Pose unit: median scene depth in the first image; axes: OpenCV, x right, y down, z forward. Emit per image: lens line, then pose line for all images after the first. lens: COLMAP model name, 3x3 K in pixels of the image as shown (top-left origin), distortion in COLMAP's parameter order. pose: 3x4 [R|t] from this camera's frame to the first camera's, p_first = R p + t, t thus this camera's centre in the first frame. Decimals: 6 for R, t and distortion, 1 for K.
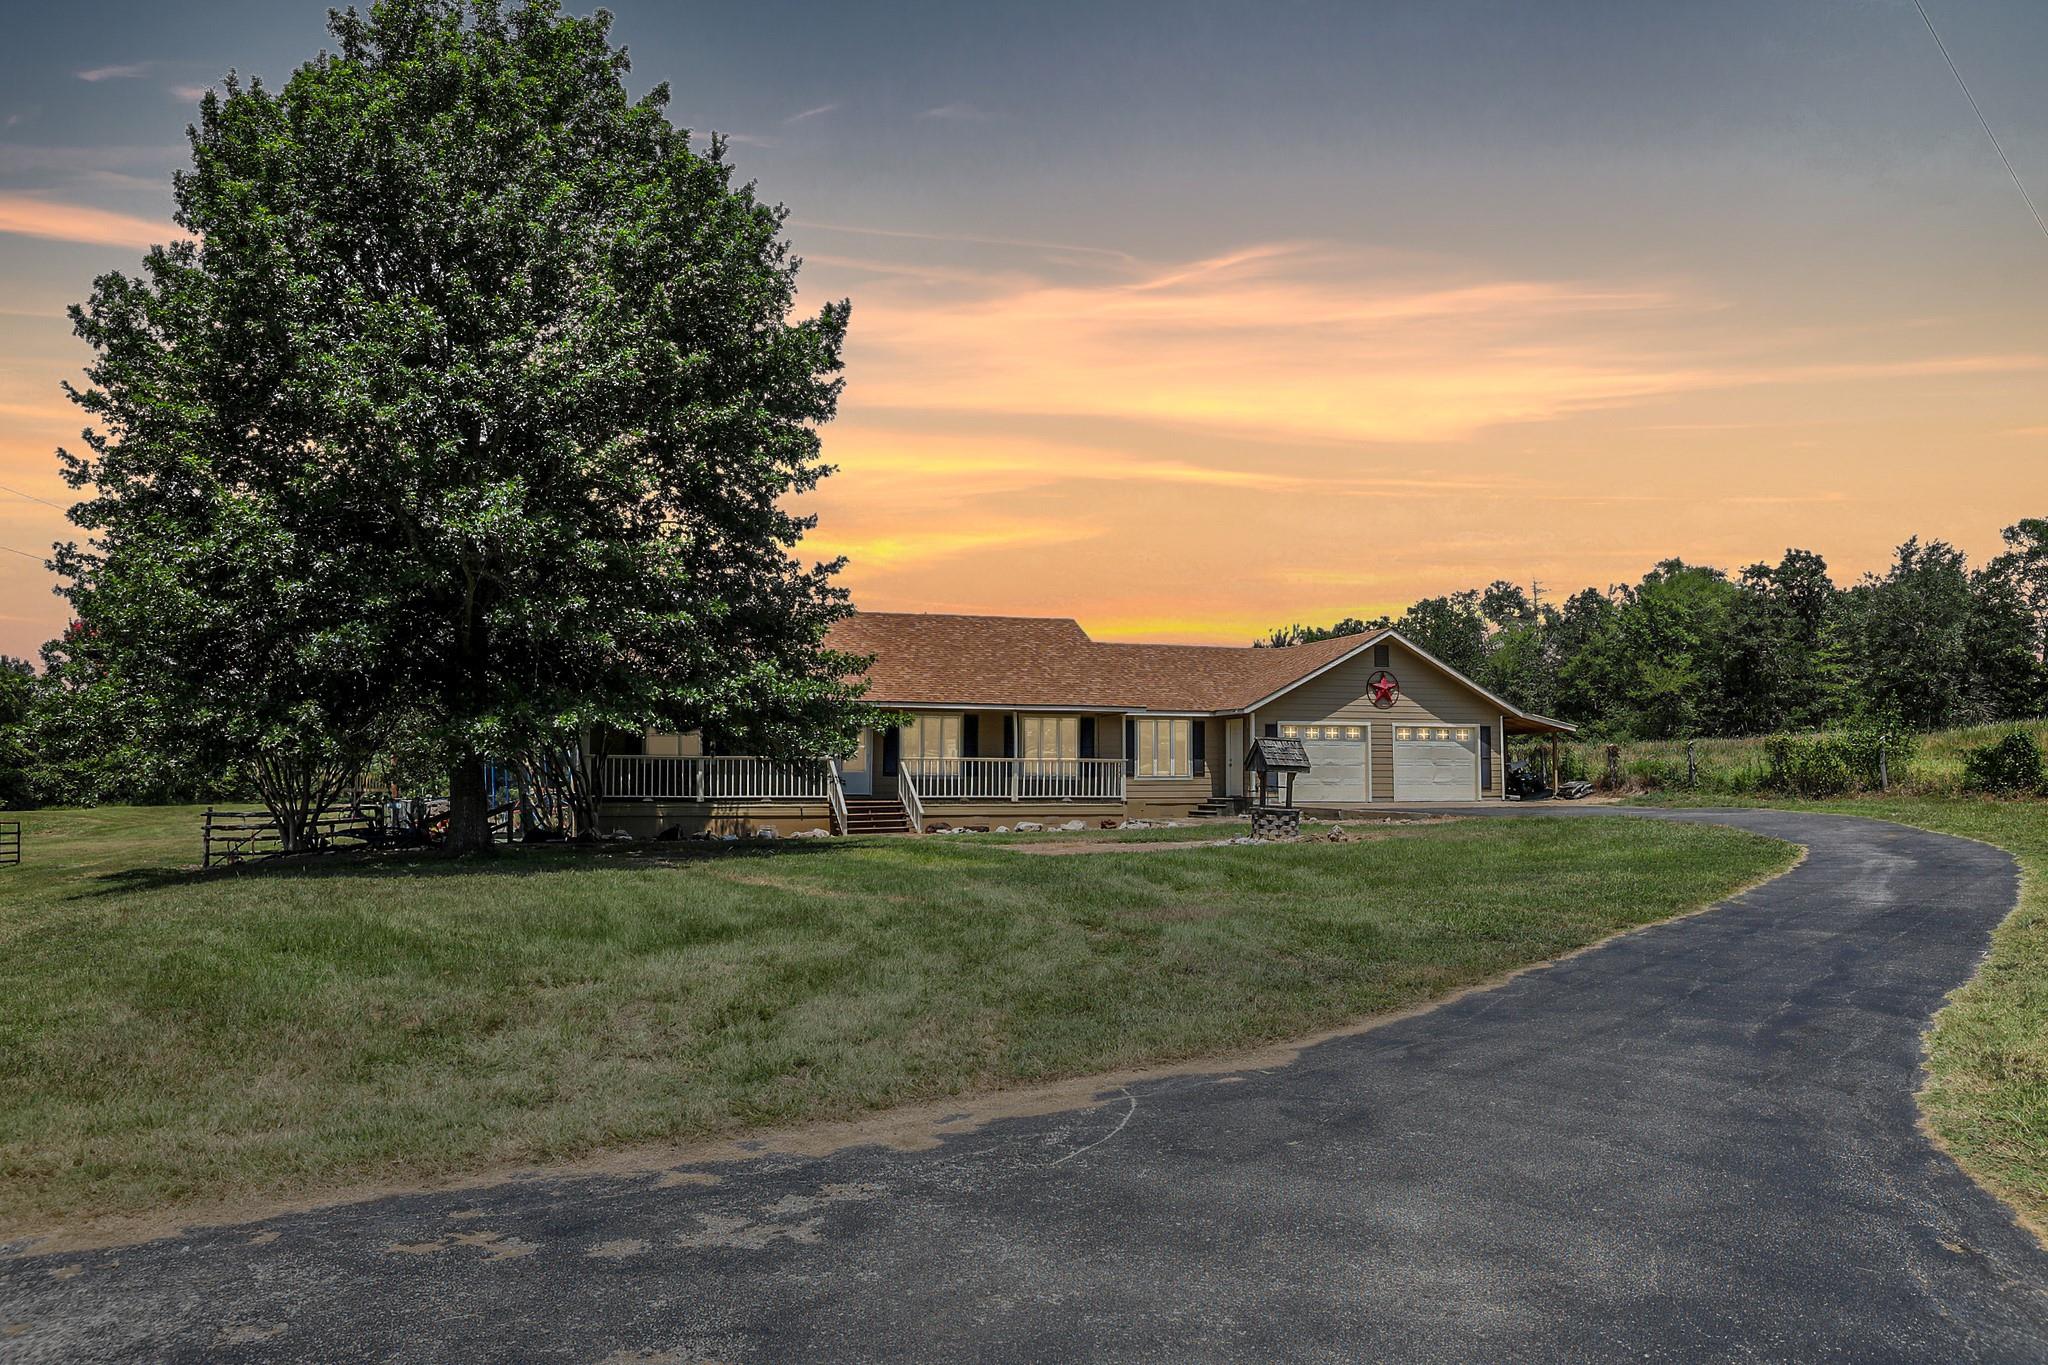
lens RADIAL K [[1474.0, 0, 1023.1], [0, 1474.0, 681.4], [0, 0, 1]] dist [-0.001676, -0.000071]
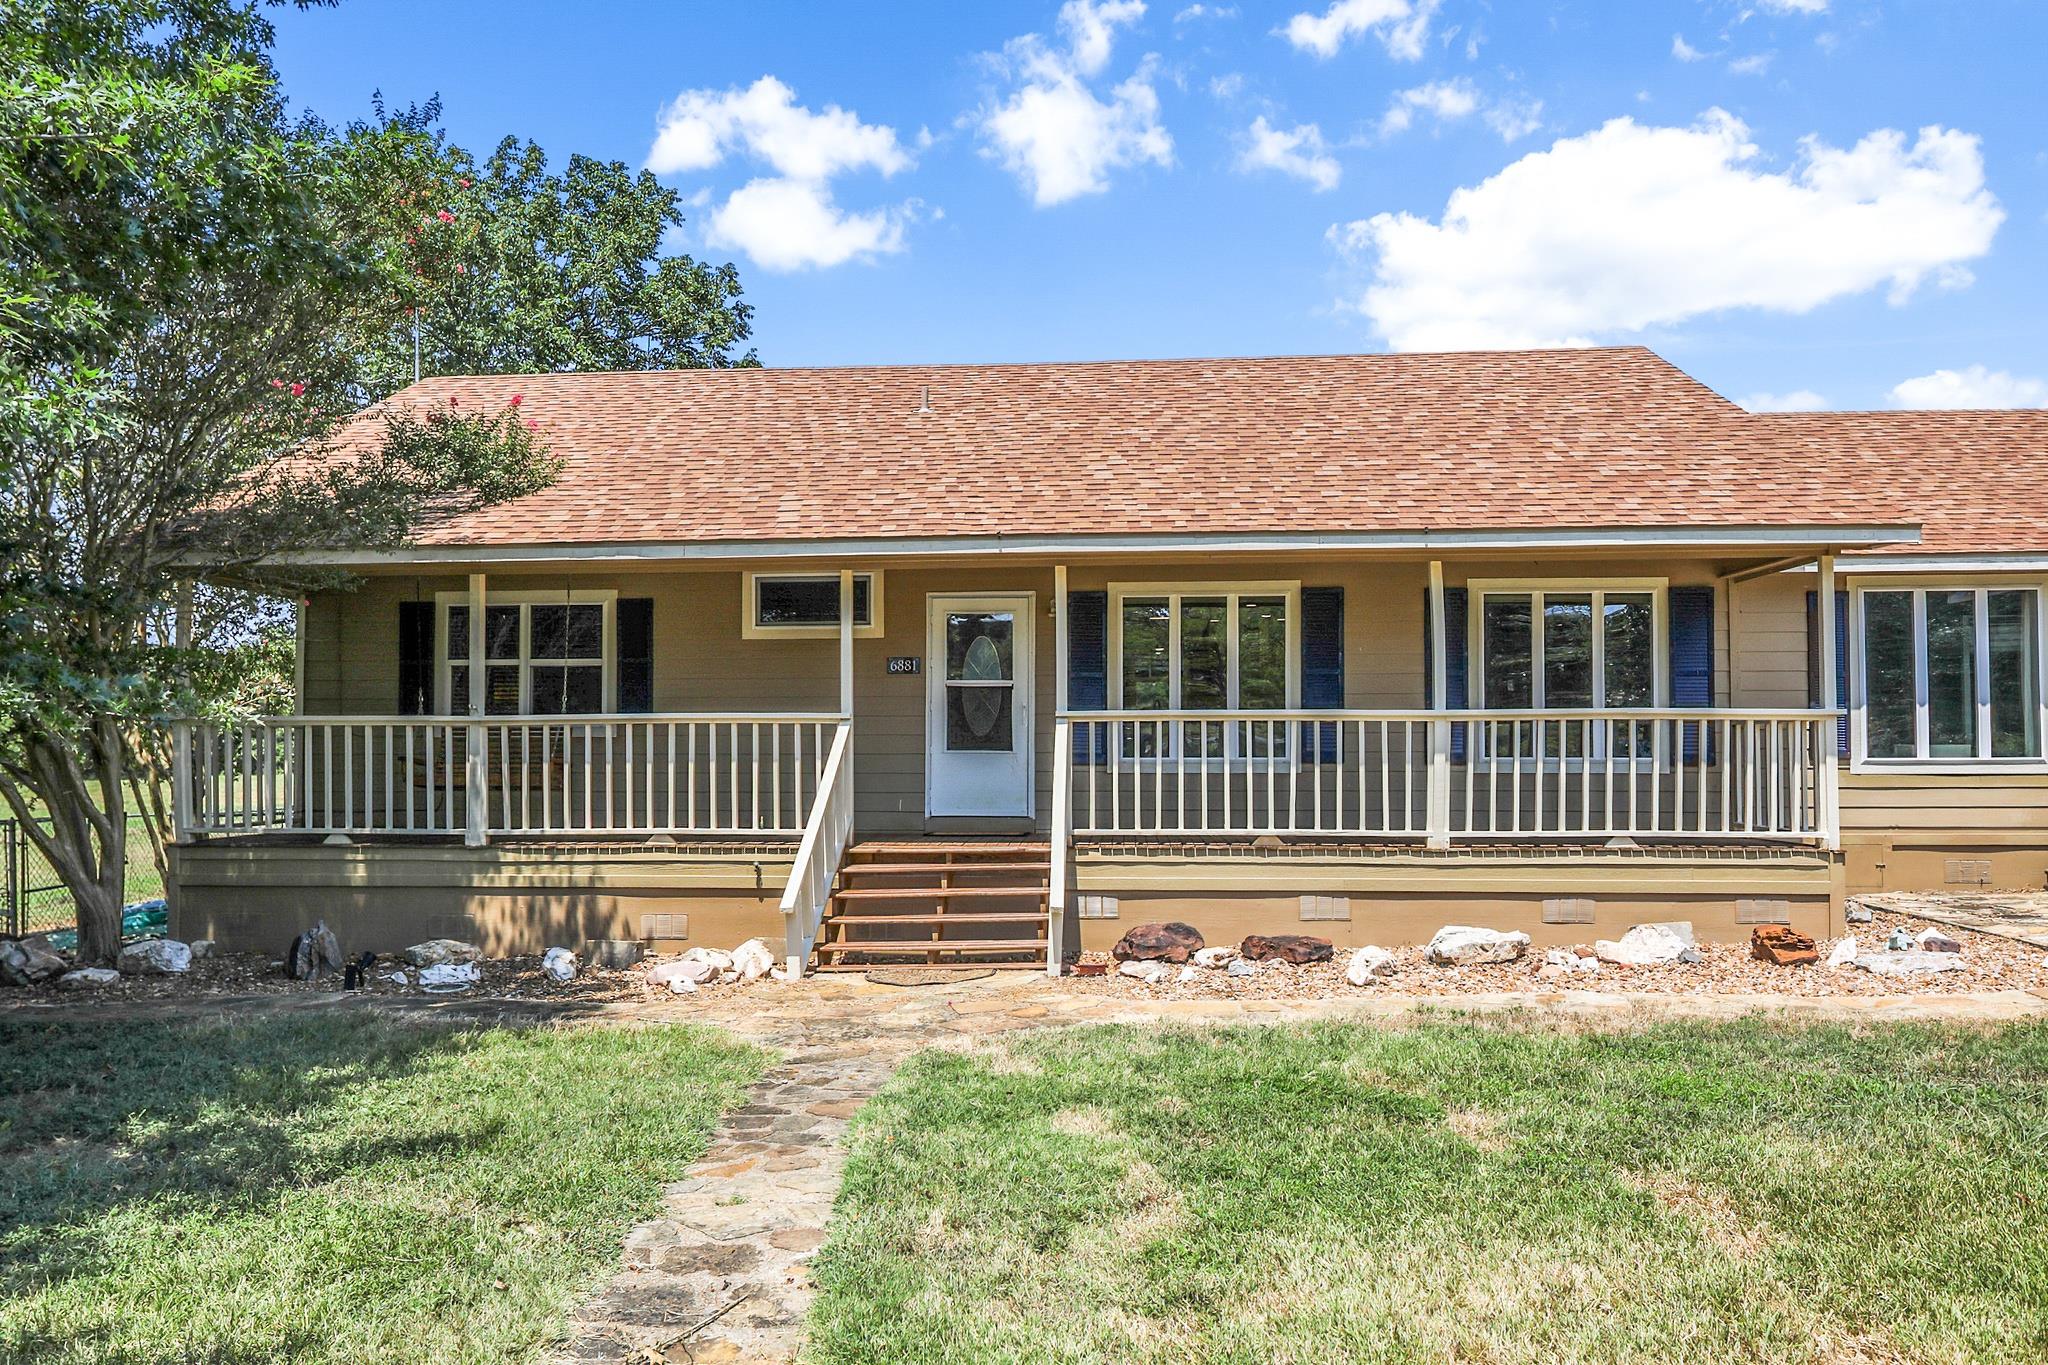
lens RADIAL K [[1407.9, 0, 1022.2], [0, 1407.9, 694.6], [0, 0, 1]] dist [-0.001660, -0.000436]
pose [[0.924348, -0.017782, -0.381135, 0.026711], [0.030472, 0.999163, 0.027285, 0.038336], [0.380331, -0.036835, 0.924116, 0.694682]]
